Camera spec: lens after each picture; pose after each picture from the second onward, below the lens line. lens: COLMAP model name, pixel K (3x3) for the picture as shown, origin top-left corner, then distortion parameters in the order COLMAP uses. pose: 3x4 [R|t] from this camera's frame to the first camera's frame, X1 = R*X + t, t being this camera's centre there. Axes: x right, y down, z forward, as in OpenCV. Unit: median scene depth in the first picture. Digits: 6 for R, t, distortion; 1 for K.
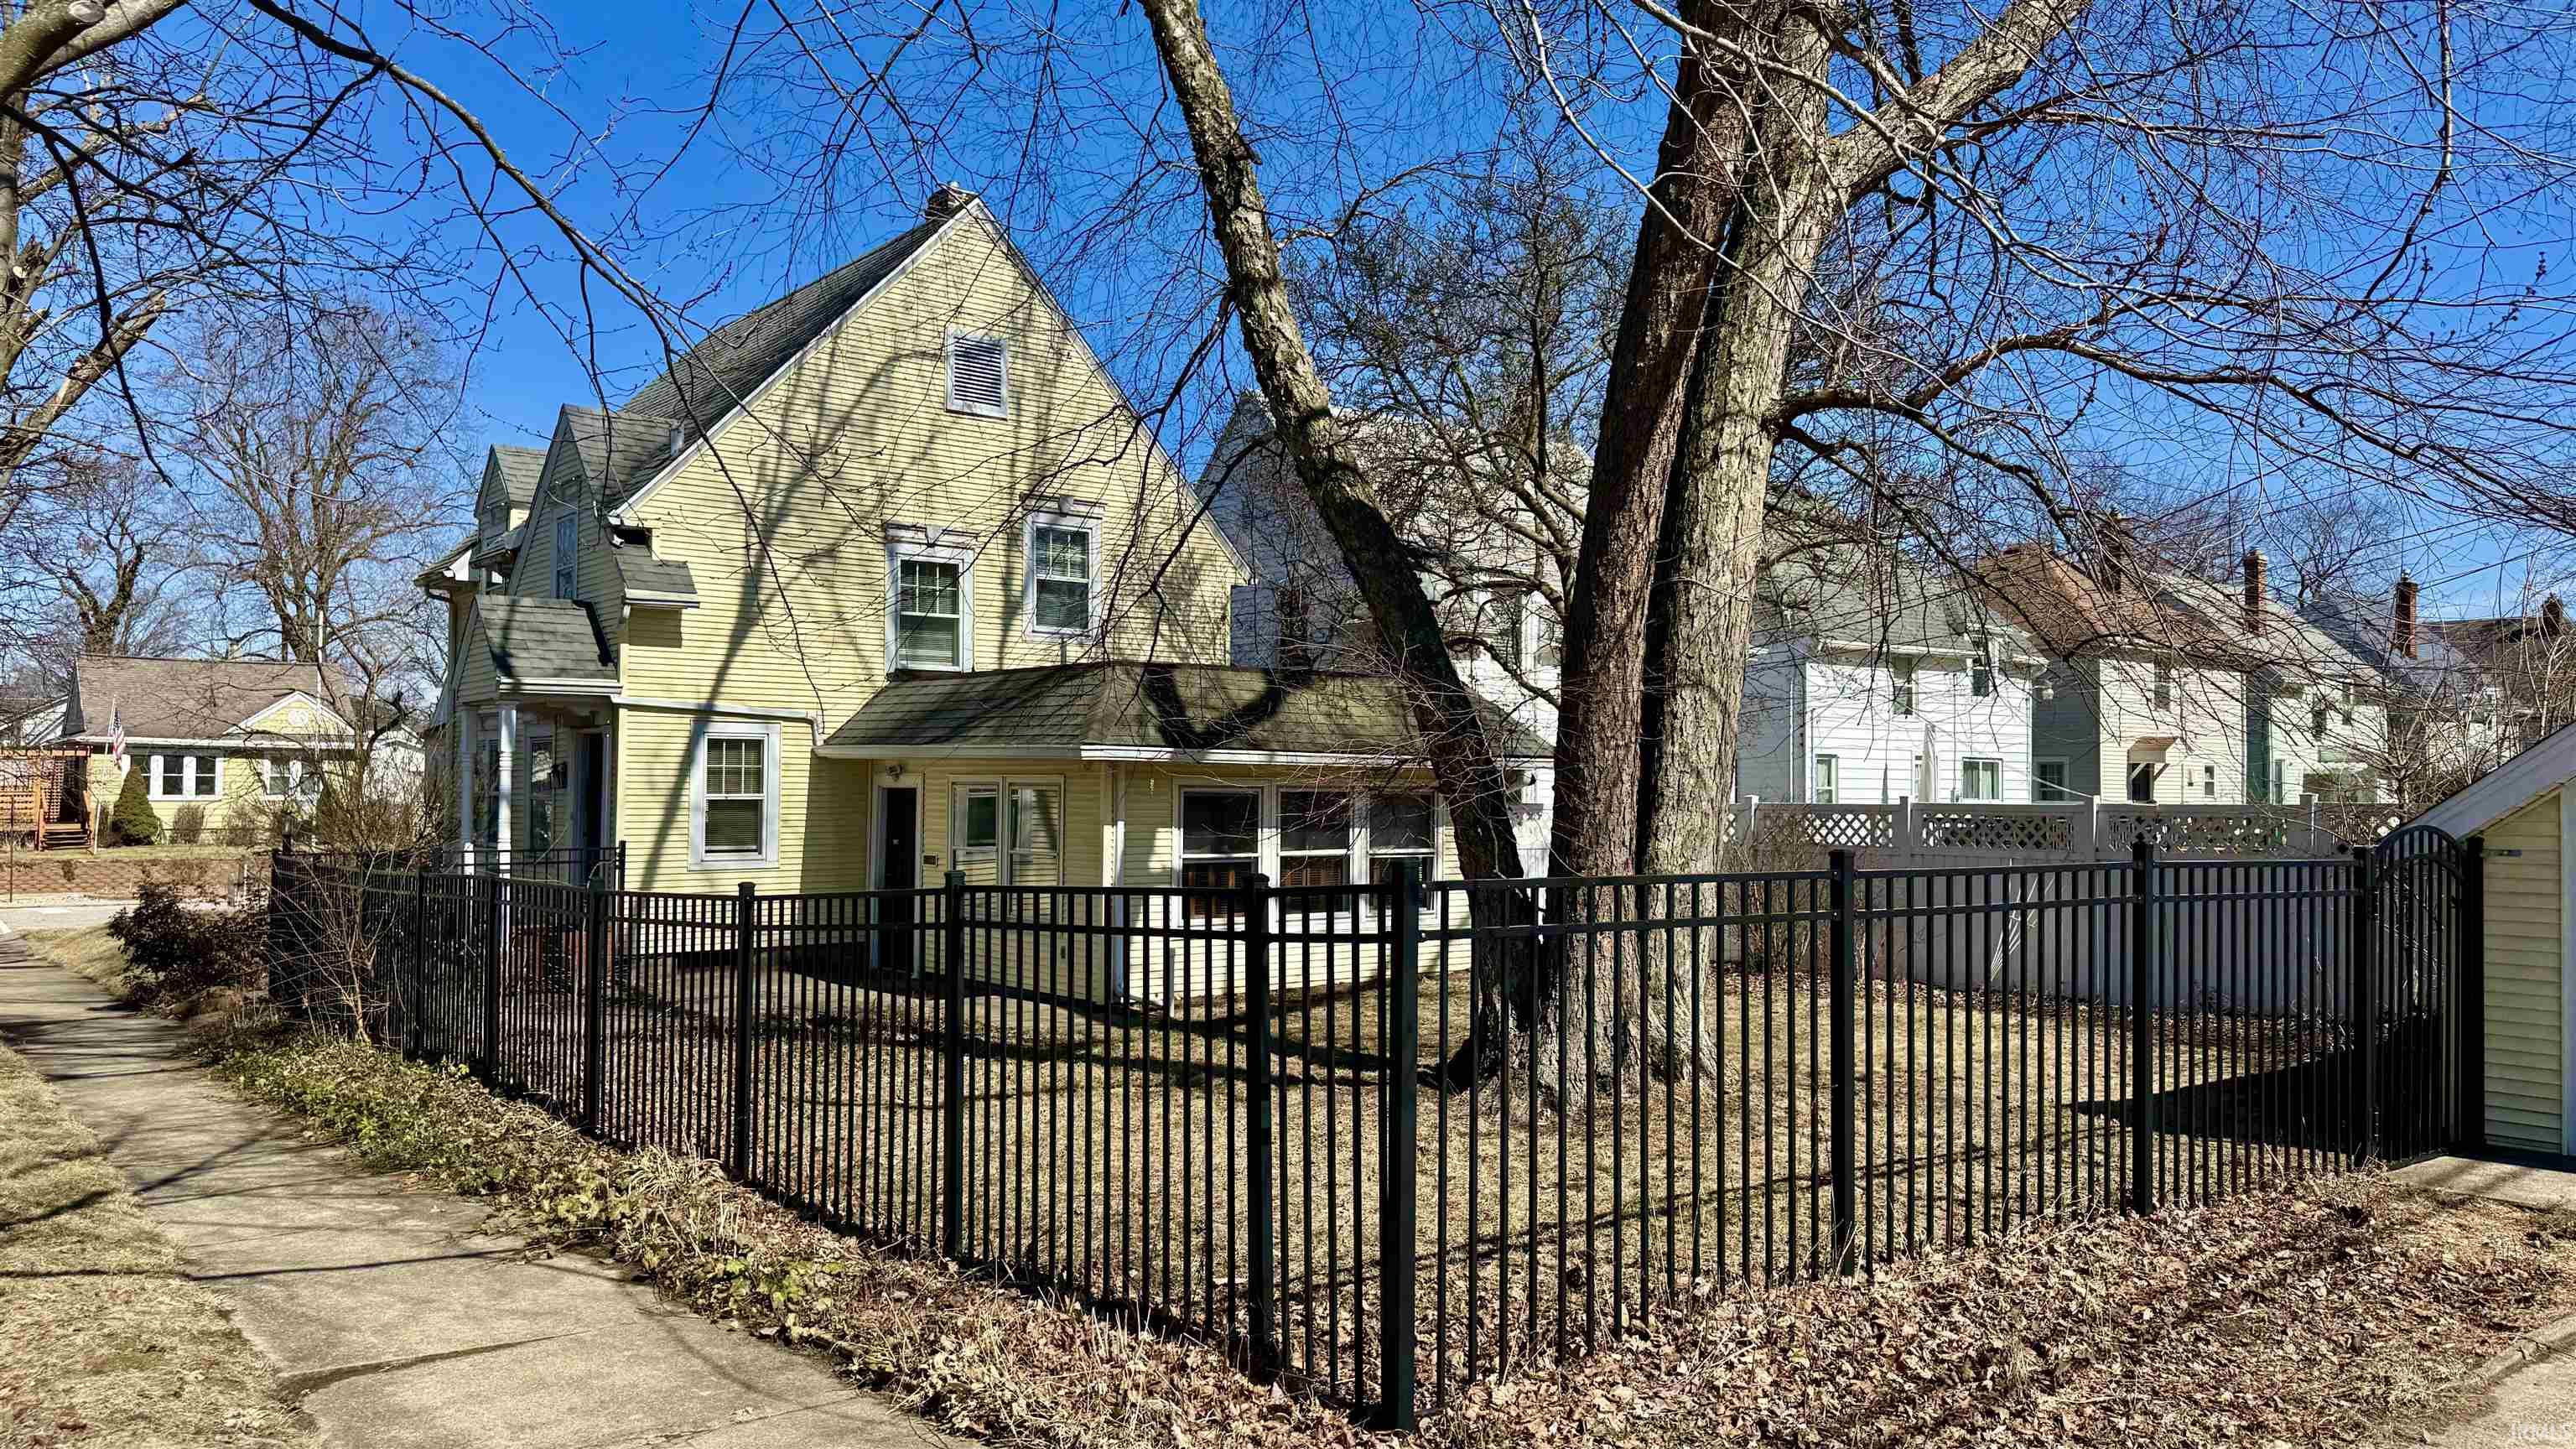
lens RADIAL K [[1819.7, 0, 1264.6], [0, 1819.7, 744.2], [0, 0, 1]] dist [0.045857, -0.056326]
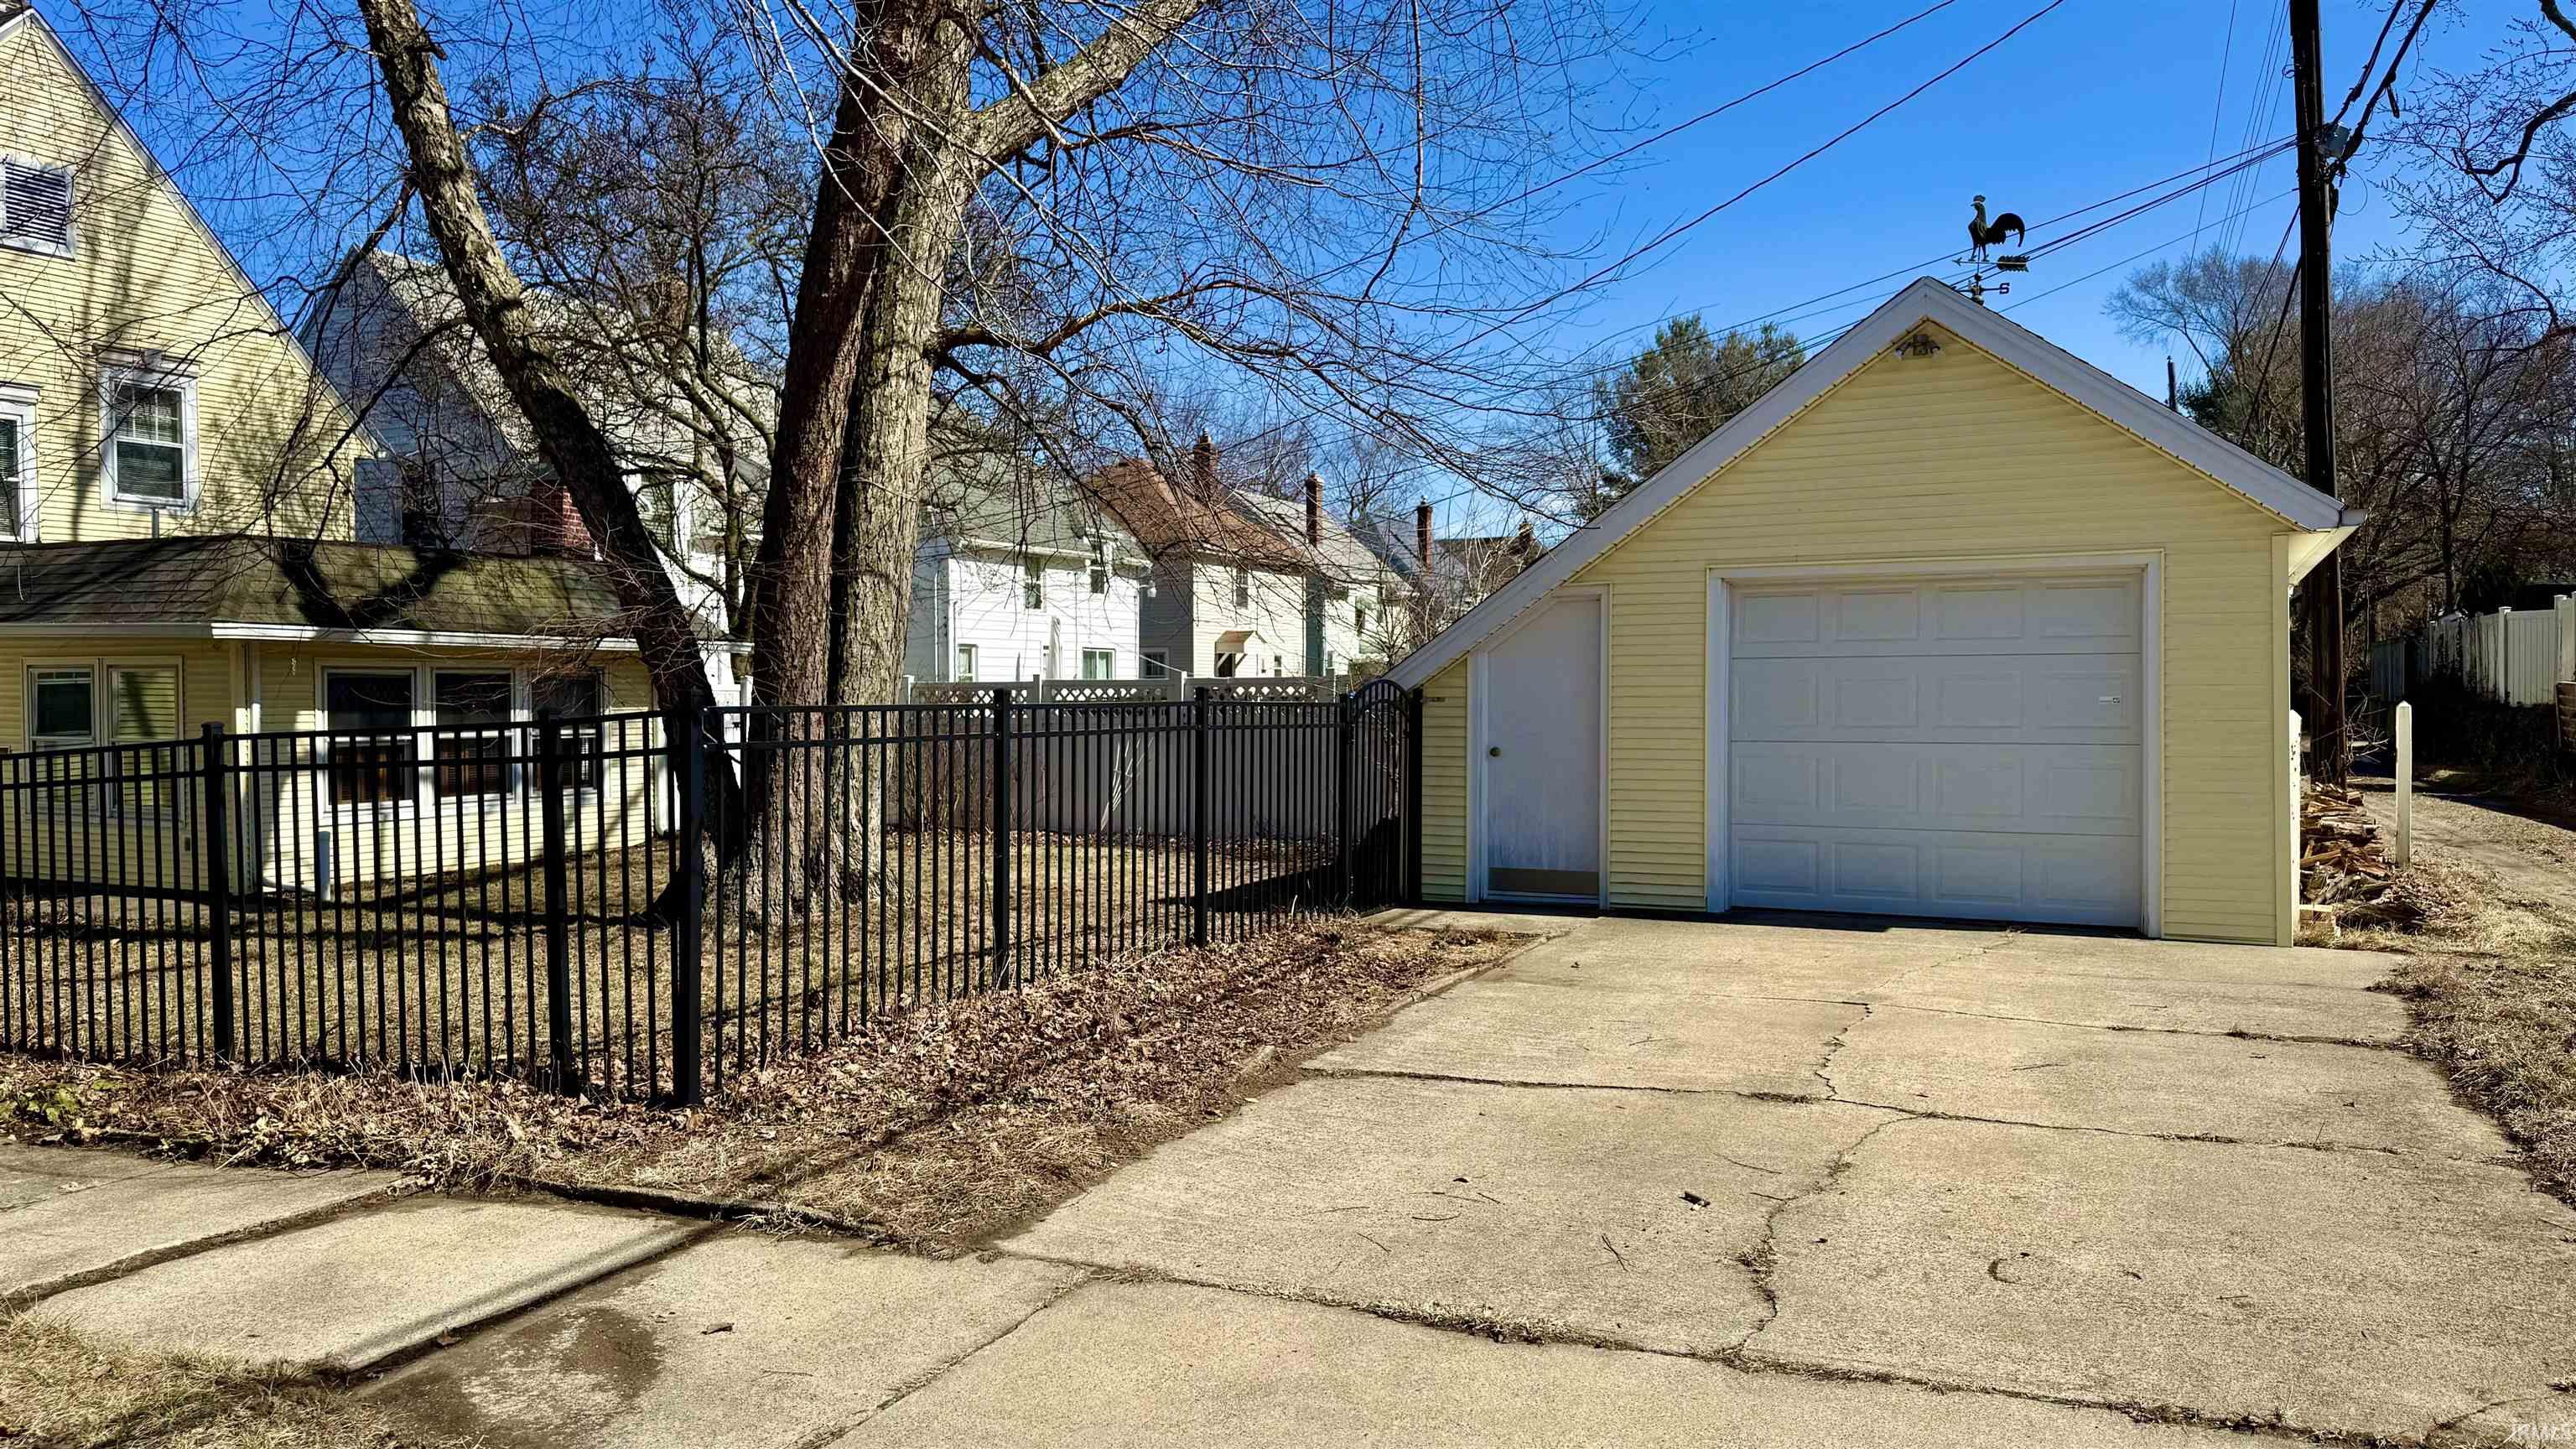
lens RADIAL K [[1819.7, 0, 1309.9], [0, 1819.7, 746.5], [0, 0, 1]] dist [0.045857, -0.056326]
pose [[0.883448, -0.023393, 0.467944, -0.064920], [-0.003662, 0.998377, 0.056825, 0.012670], [-0.468514, -0.051916, 0.881929, -0.173437]]
